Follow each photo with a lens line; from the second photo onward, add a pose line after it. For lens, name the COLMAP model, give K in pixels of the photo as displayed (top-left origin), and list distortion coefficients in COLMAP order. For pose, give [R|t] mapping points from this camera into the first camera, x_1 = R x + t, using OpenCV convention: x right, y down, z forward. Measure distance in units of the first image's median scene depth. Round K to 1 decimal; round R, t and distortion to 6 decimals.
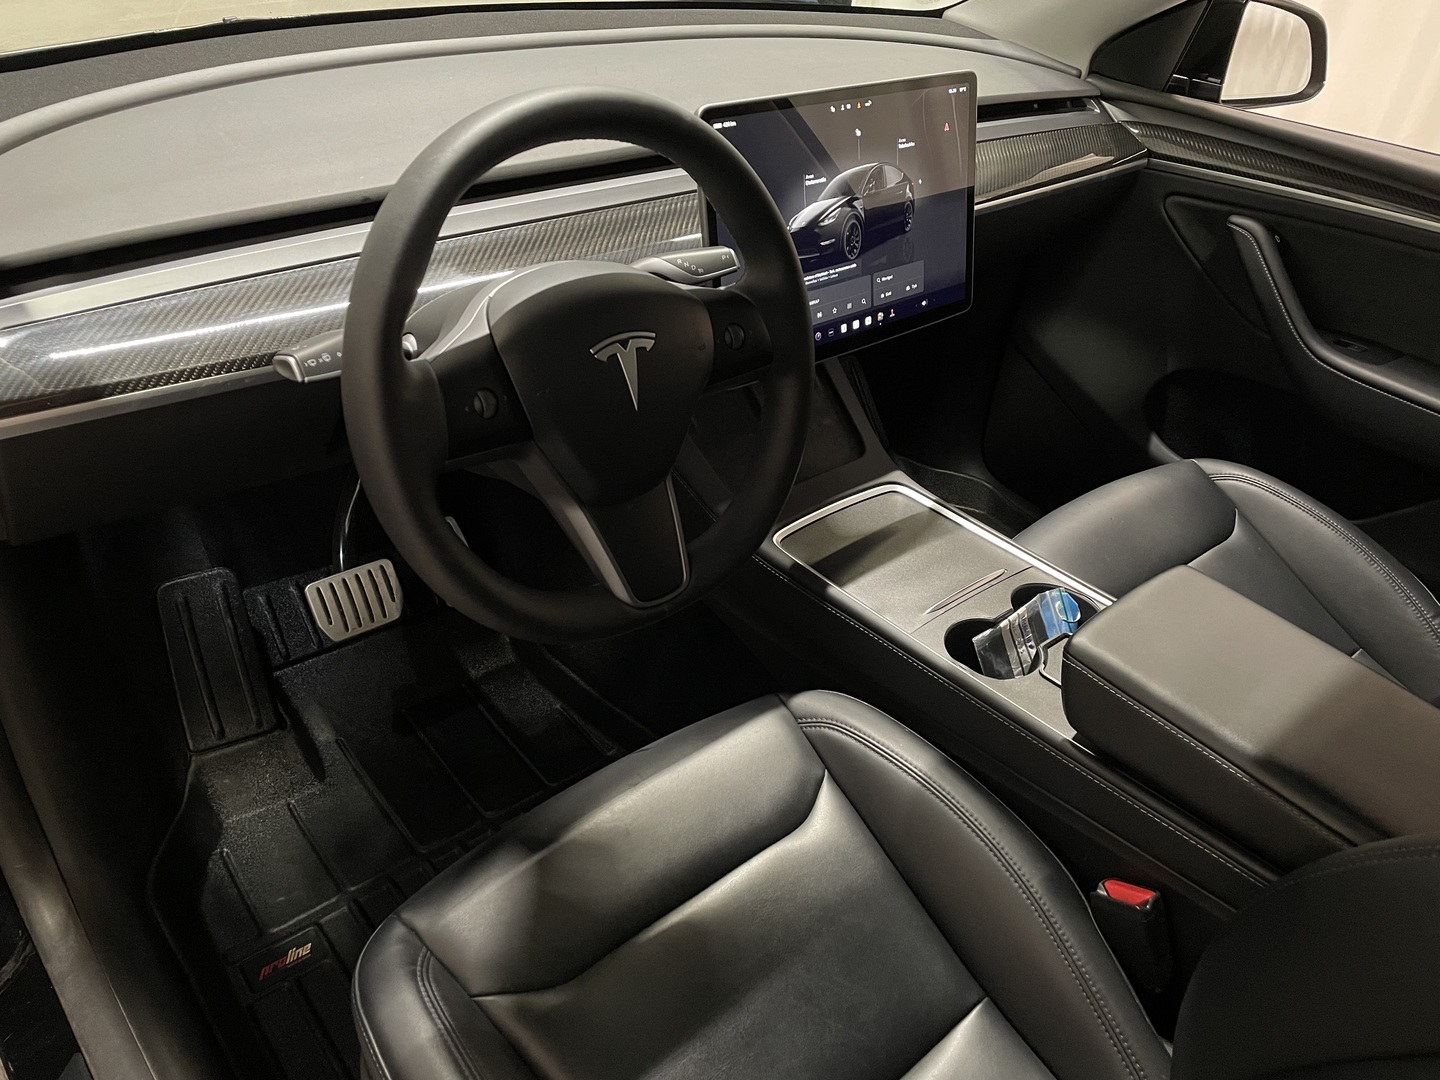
lens RADIAL K [[1078.8, 0, 696.7], [0, 1078.8, 536.8], [0, 0, 1]] dist [0.075120, -0.076412]
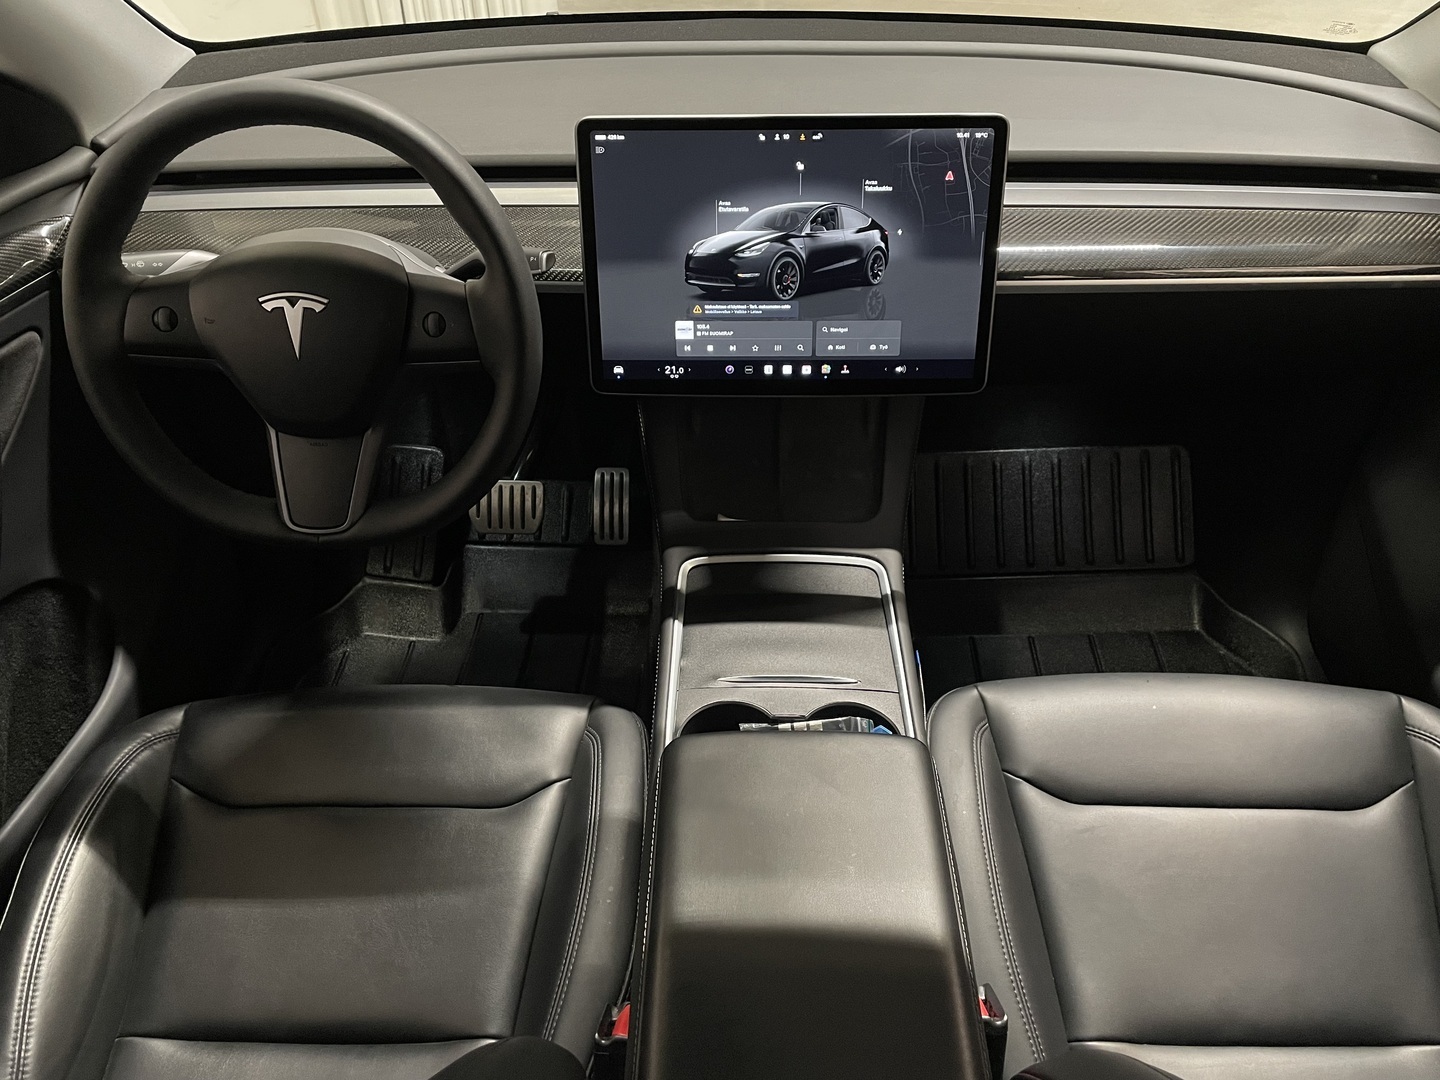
lens RADIAL K [[1087.9, 0, 720.0], [0, 1087.9, 540.0], [0, 0, 1]] dist [0.110399, -0.156502]
pose [[0.746516, 0.326103, -0.579974, 0.722598], [-0.321970, 0.939858, 0.114030, -0.151454], [0.582279, 0.101609, 0.806614, 0.228556]]
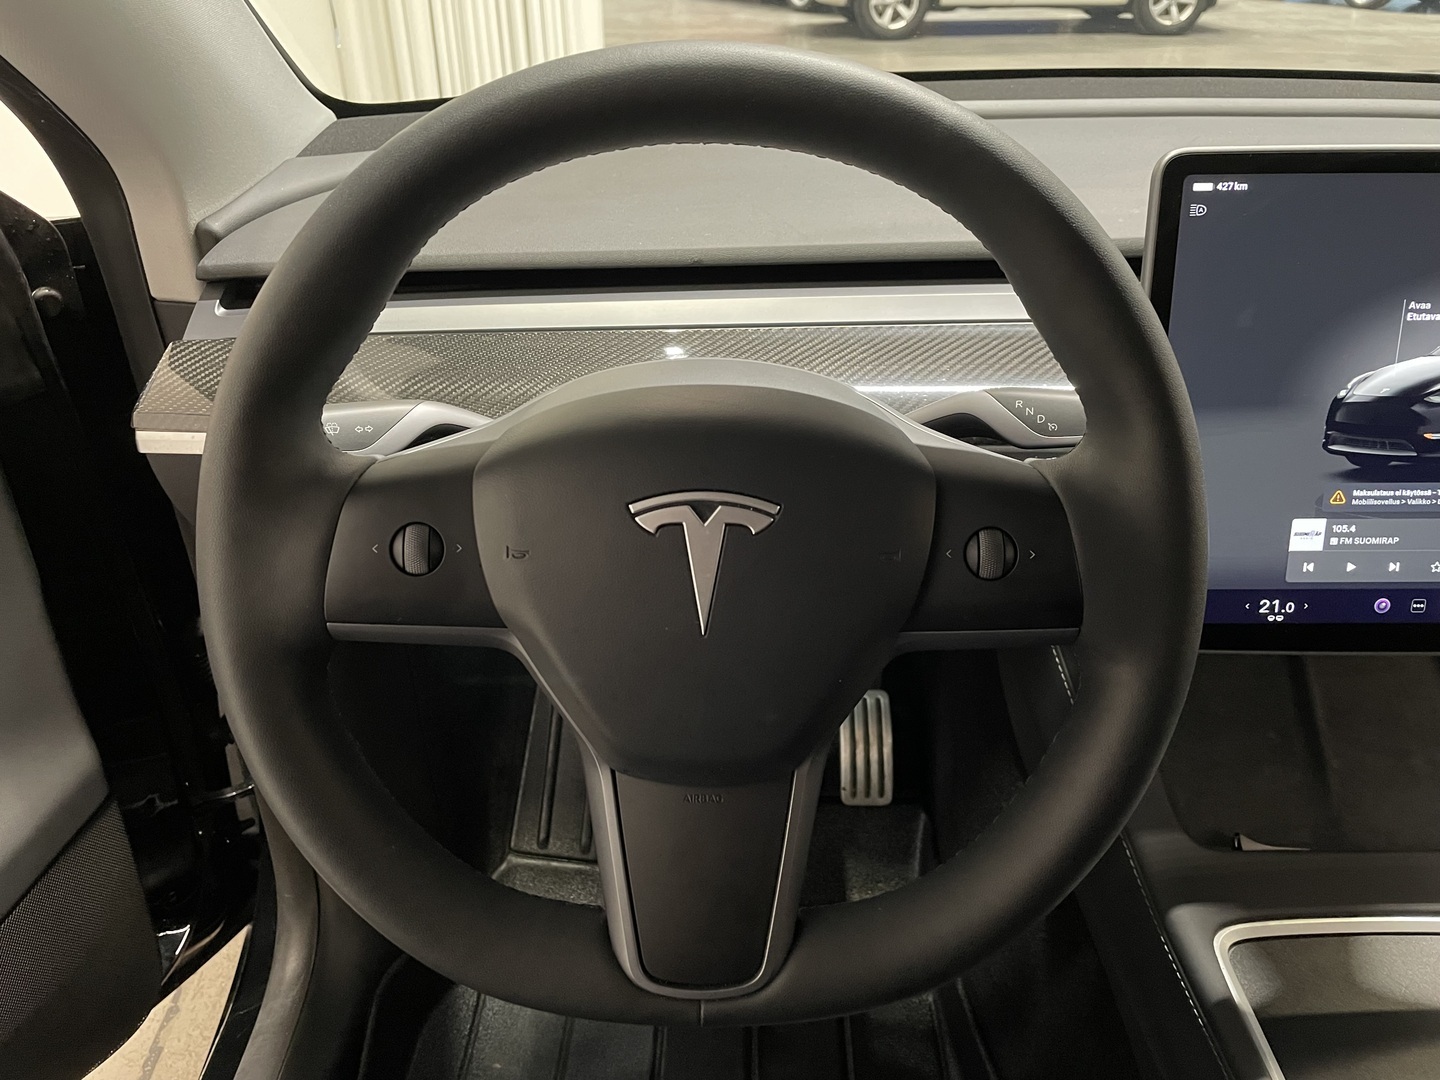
lens RADIAL K [[1087.9, 0, 720.0], [0, 1087.9, 540.0], [0, 0, 1]] dist [0.110399, -0.156502]
pose [[0.757740, 0.246308, -0.604286, 0.186154], [-0.315131, 0.949012, -0.008337, -0.111652], [0.571421, 0.196747, 0.796724, 0.394659]]
